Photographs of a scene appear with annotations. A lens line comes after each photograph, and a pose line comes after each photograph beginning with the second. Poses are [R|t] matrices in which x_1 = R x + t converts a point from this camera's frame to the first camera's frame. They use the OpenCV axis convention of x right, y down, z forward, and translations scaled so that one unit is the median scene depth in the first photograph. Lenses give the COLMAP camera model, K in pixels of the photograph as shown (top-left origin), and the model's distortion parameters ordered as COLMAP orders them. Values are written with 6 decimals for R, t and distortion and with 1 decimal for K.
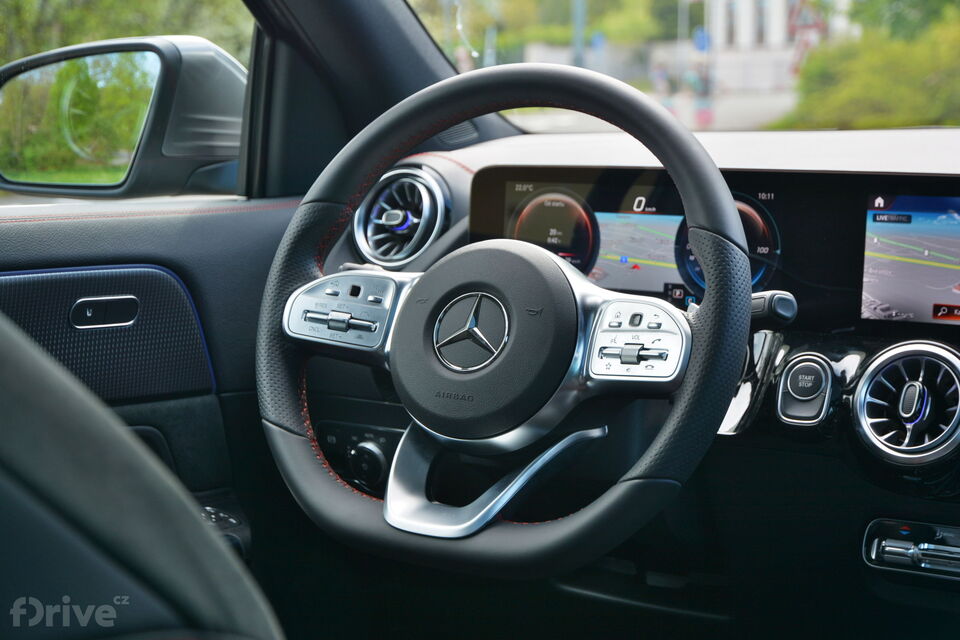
lens RADIAL K [[1742.5, 0, 480.0], [0, 1742.5, 320.0], [0, 0, 1]] dist [0.003473, 0.013301]
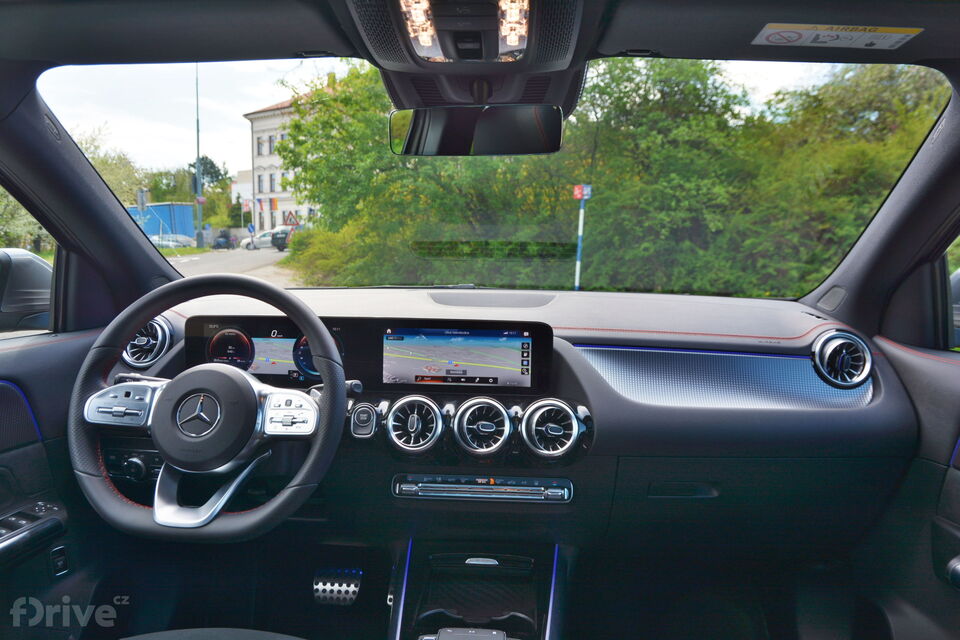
lens RADIAL K [[640.0, 0, 480.0], [0, 640.0, 320.0], [0, 0, 1]] dist [-0.025530, 0.000147]
pose [[0.893131, -0.041208, 0.447904, -0.035771], [0.049636, 0.998742, -0.007088, -0.072783], [-0.447049, 0.028563, 0.894053, 0.218142]]
